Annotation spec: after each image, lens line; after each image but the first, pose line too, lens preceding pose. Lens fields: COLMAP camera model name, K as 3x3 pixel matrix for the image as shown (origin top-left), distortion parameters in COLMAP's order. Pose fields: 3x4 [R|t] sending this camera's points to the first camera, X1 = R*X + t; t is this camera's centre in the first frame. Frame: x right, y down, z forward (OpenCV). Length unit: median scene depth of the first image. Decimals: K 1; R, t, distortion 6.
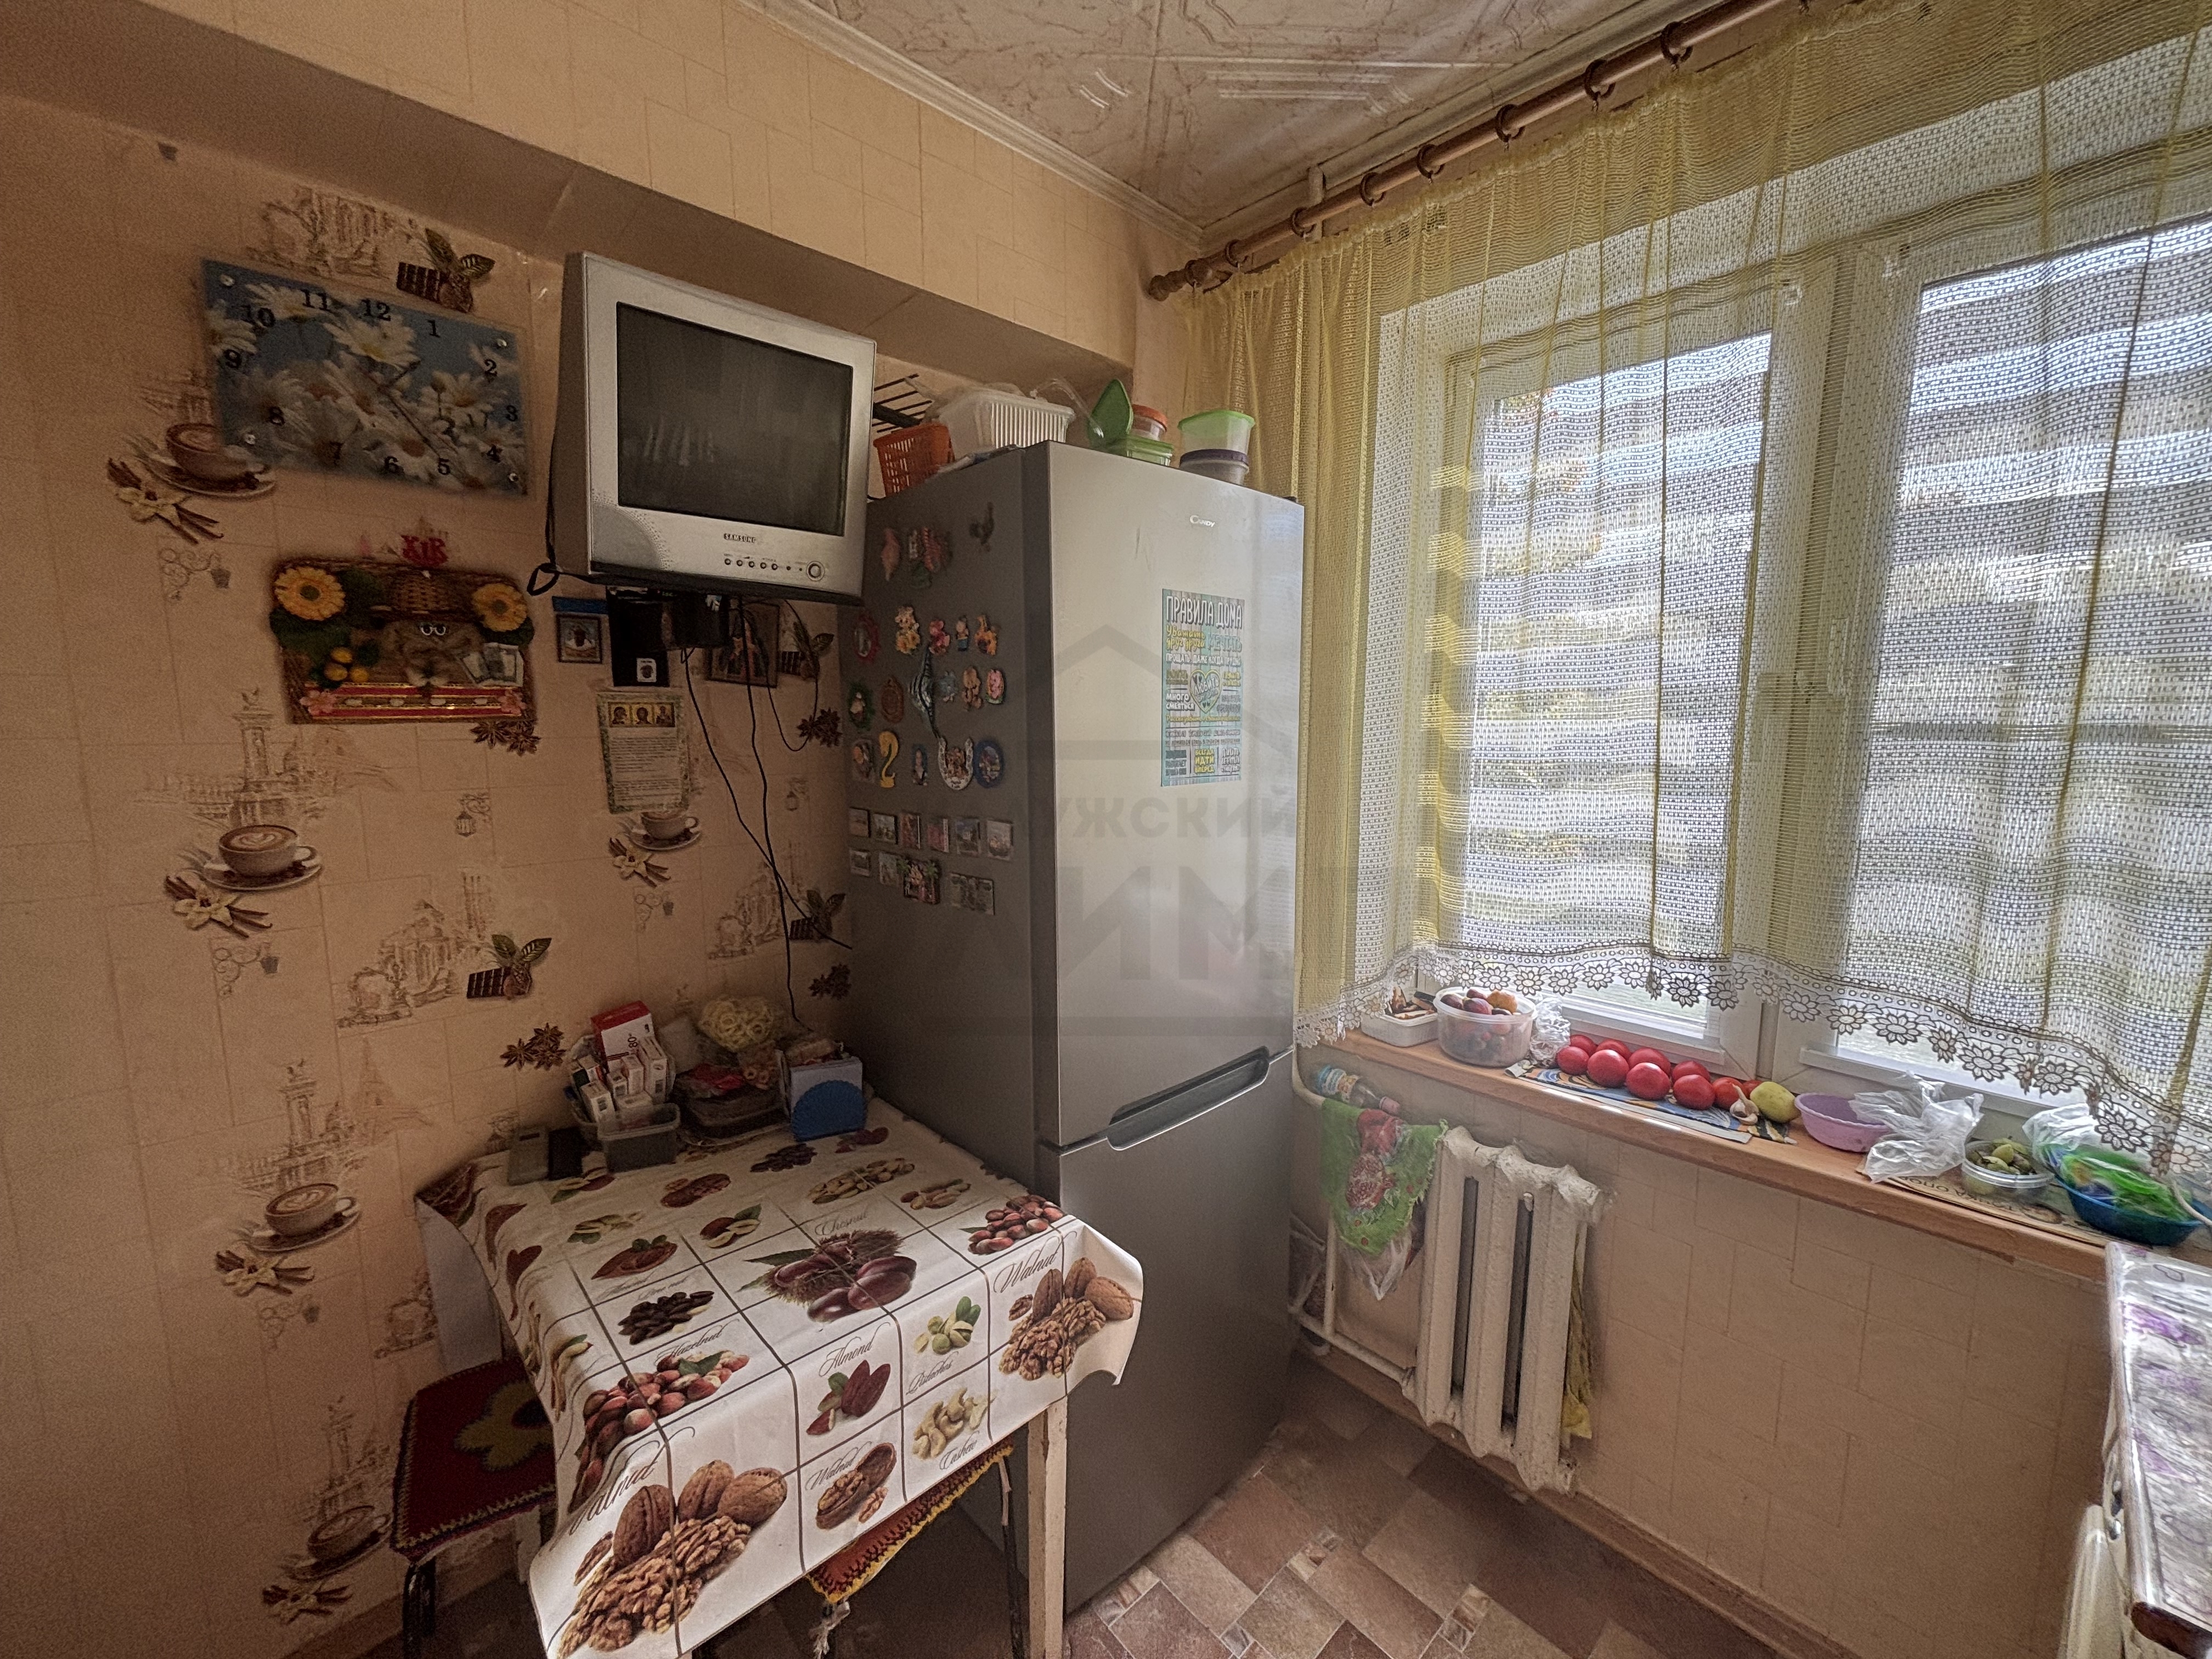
lens RADIAL K [[890.0, 0, 1102.5], [0, 890.0, 833.1], [0, 0, 1]] dist [-0.003226, 0.001523]
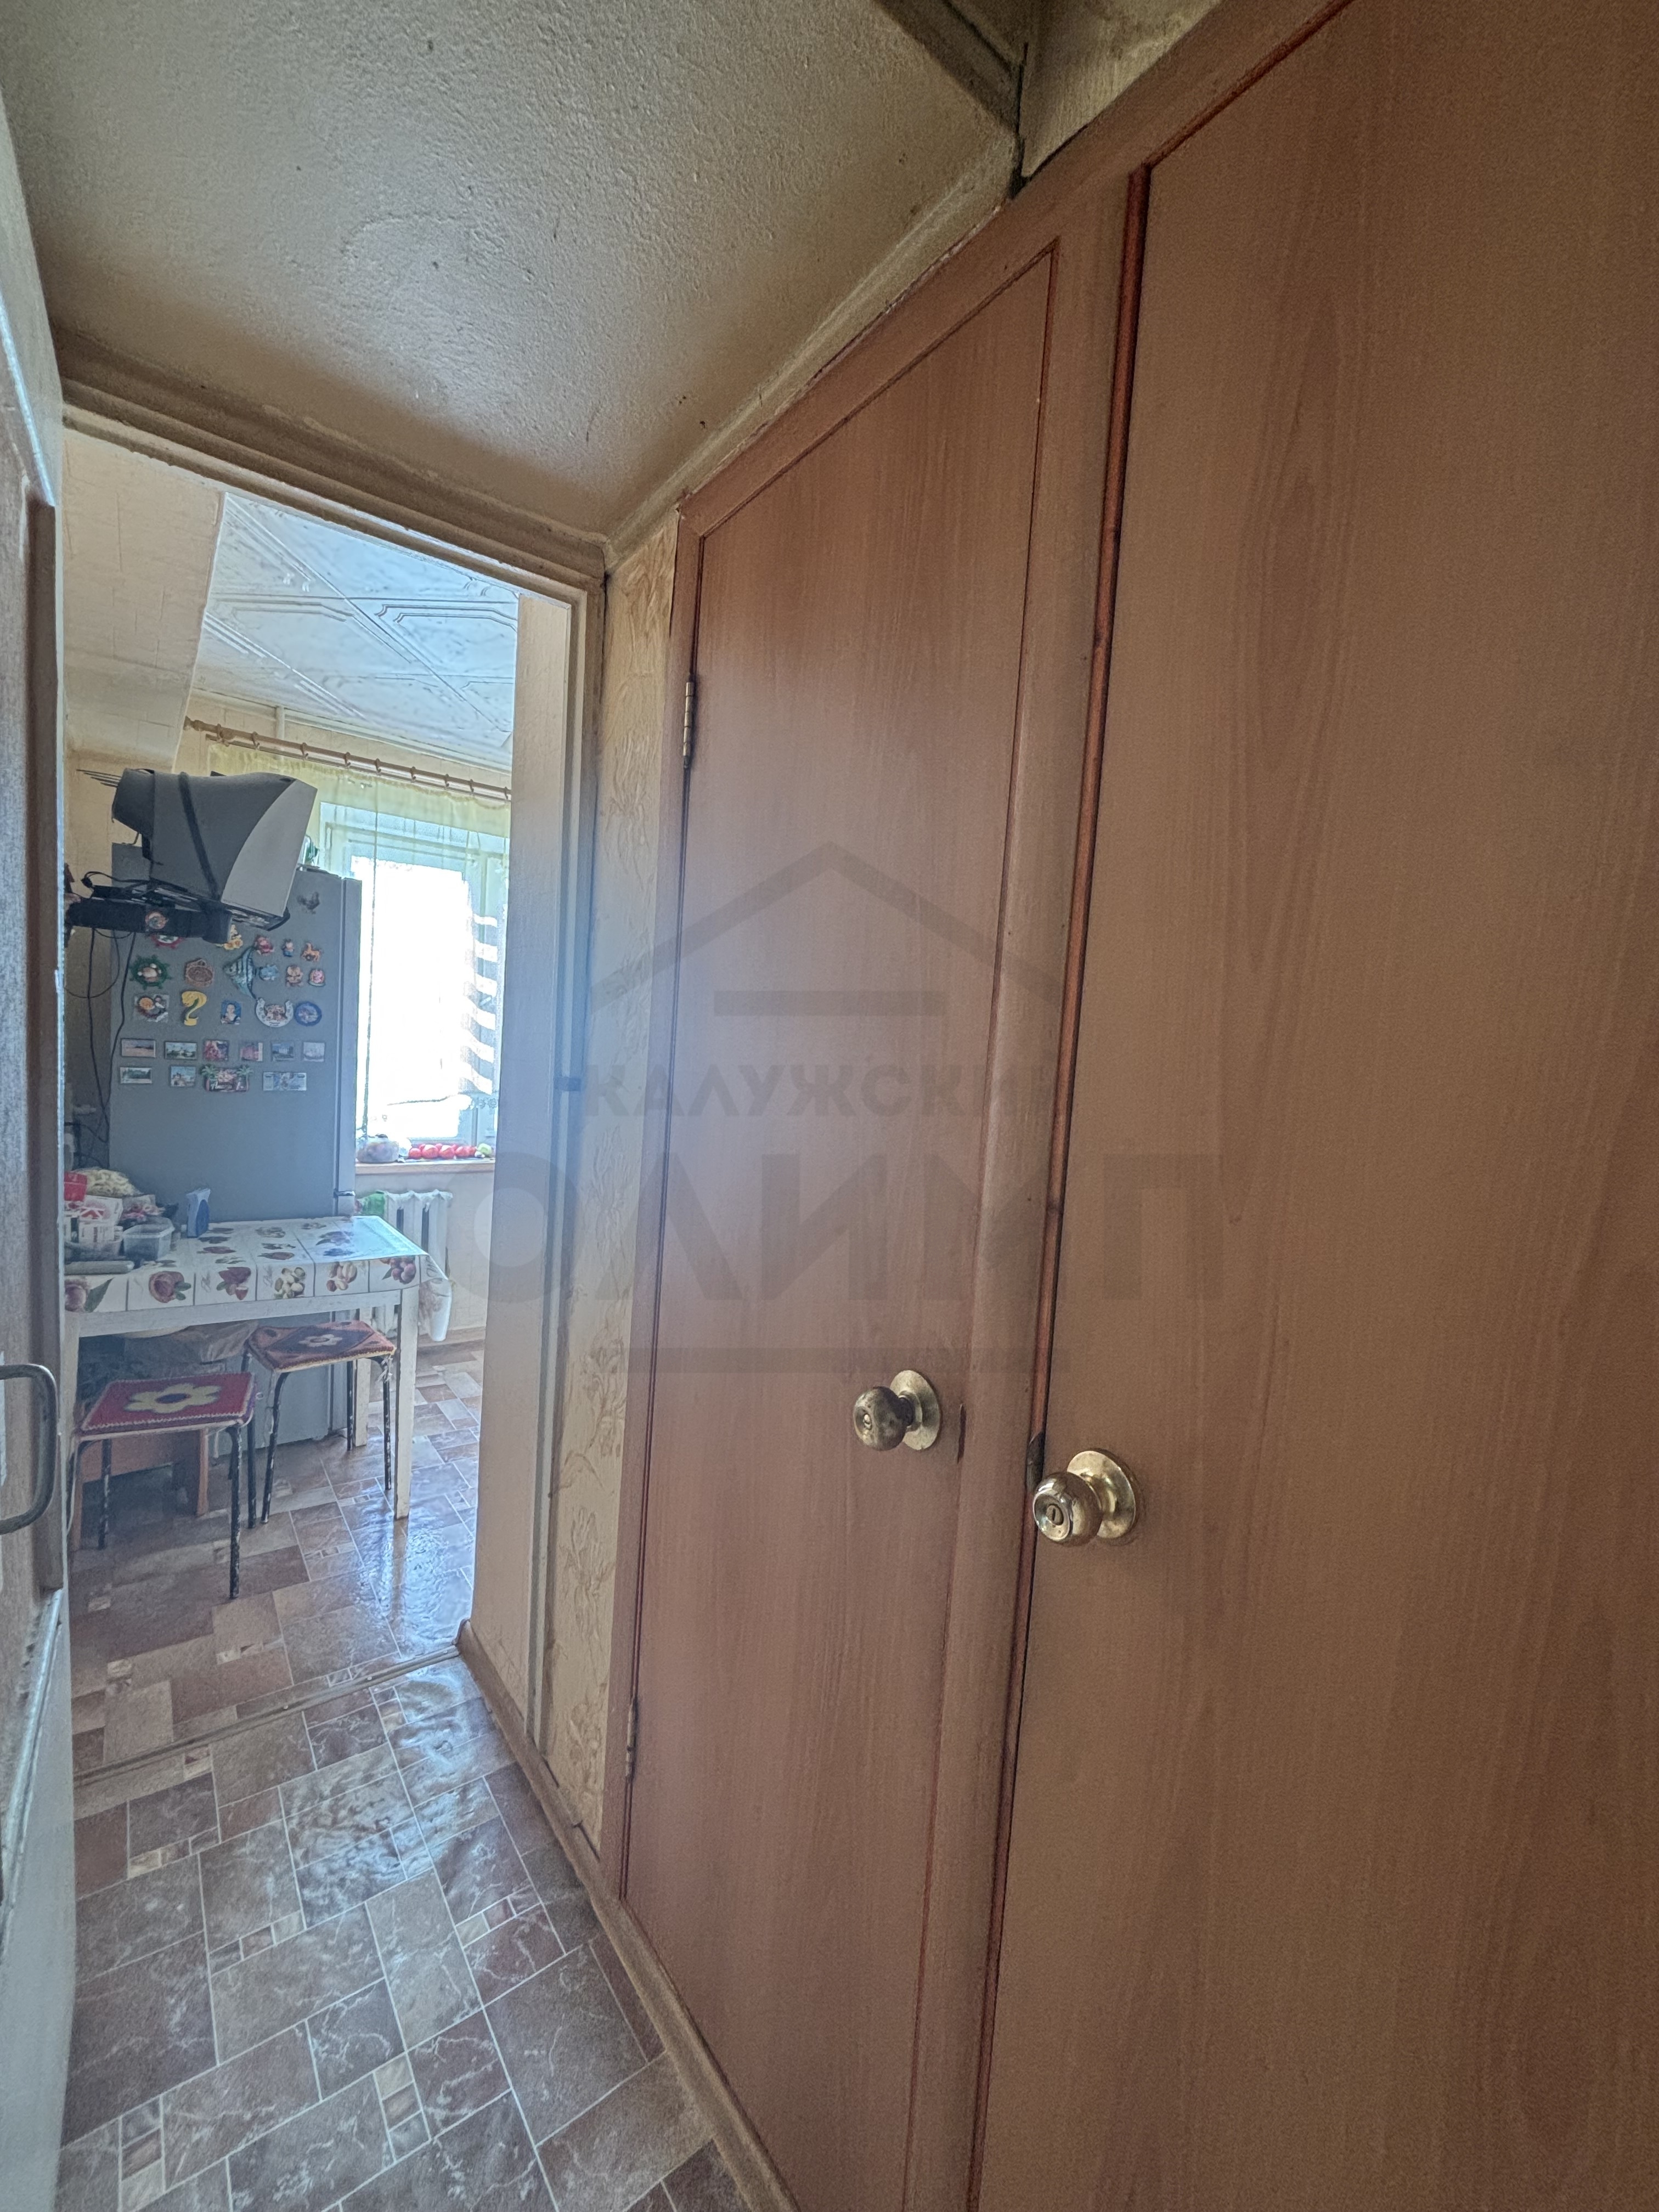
lens RADIAL K [[890.0, 0, 805.7], [0, 890.0, 1104.4], [0, 0, 1]] dist [-0.003226, 0.001523]
pose [[0.116126, -0.053856, 0.991773, -1.943432], [0.071239, 0.996409, 0.045766, 0.111649], [-0.990676, 0.065339, 0.119546, -0.353309]]
